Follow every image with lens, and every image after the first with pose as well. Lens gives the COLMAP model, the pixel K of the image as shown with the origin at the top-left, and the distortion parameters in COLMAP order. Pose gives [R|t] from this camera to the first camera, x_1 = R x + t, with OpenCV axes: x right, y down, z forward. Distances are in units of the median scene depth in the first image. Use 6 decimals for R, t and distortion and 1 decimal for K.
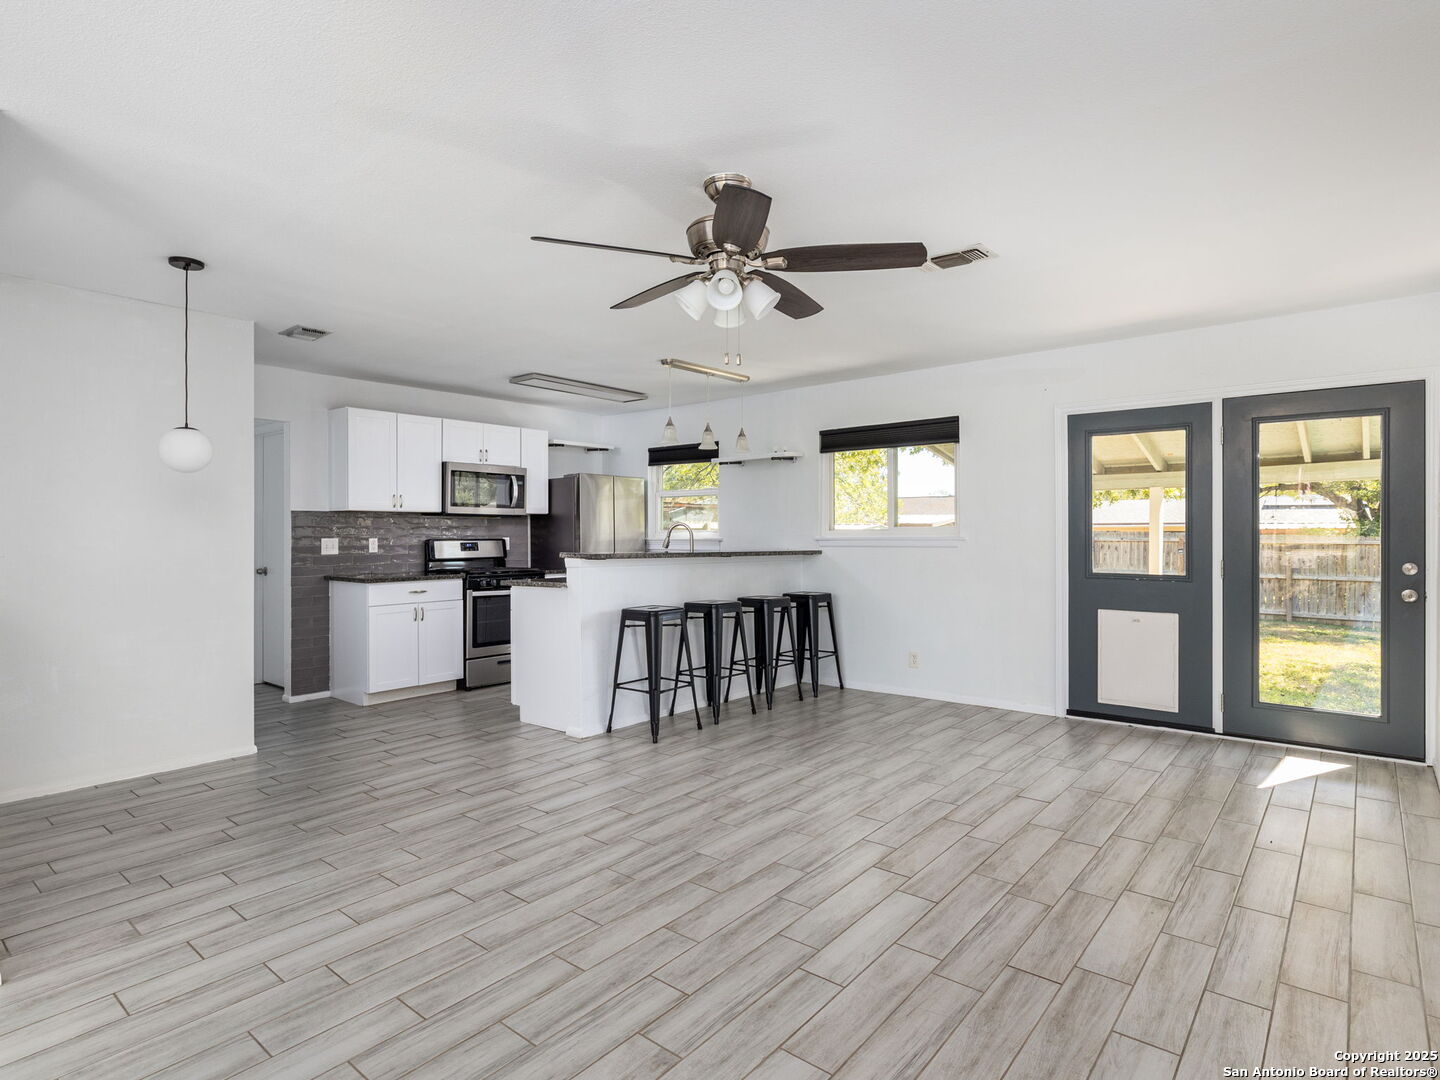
lens RADIAL K [[720.5, 0, 741.4], [0, 720.5, 531.4], [0, 0, 1]] dist [0.000619, -0.000077]
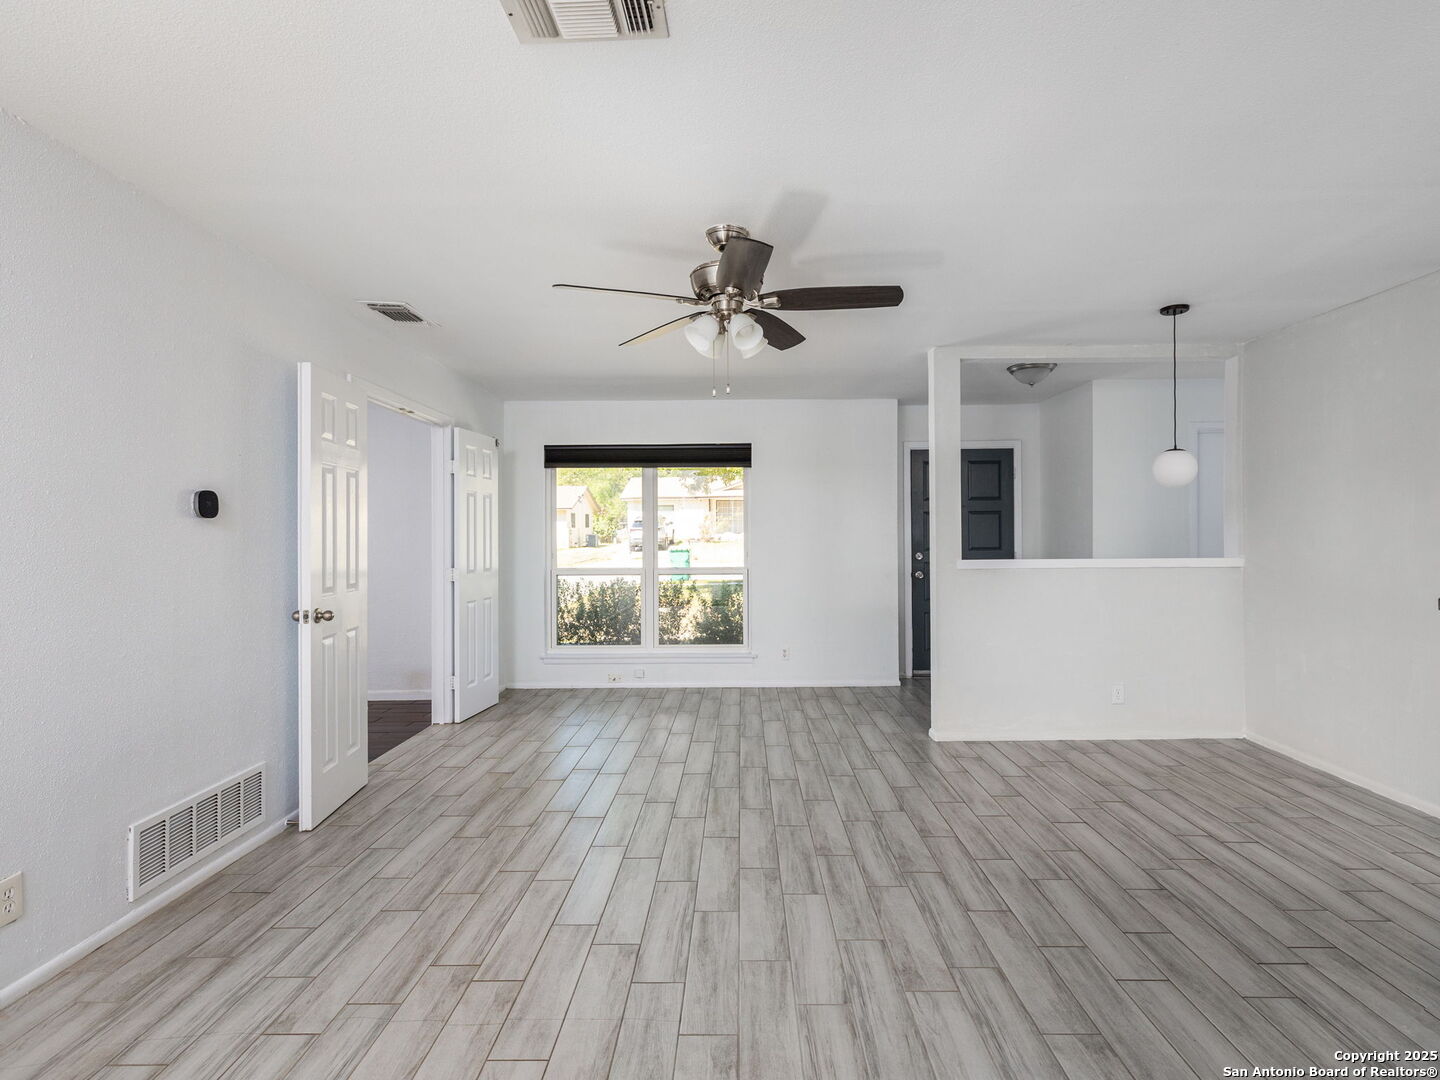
lens RADIAL K [[720.5, 0, 741.4], [0, 720.5, 531.4], [0, 0, 1]] dist [0.000619, -0.000077]
pose [[-0.770195, 0.003561, -0.637799, 0.605400], [0.003590, 0.999993, 0.001247, -0.015483], [0.637799, -0.001329, -0.770202, 1.667083]]
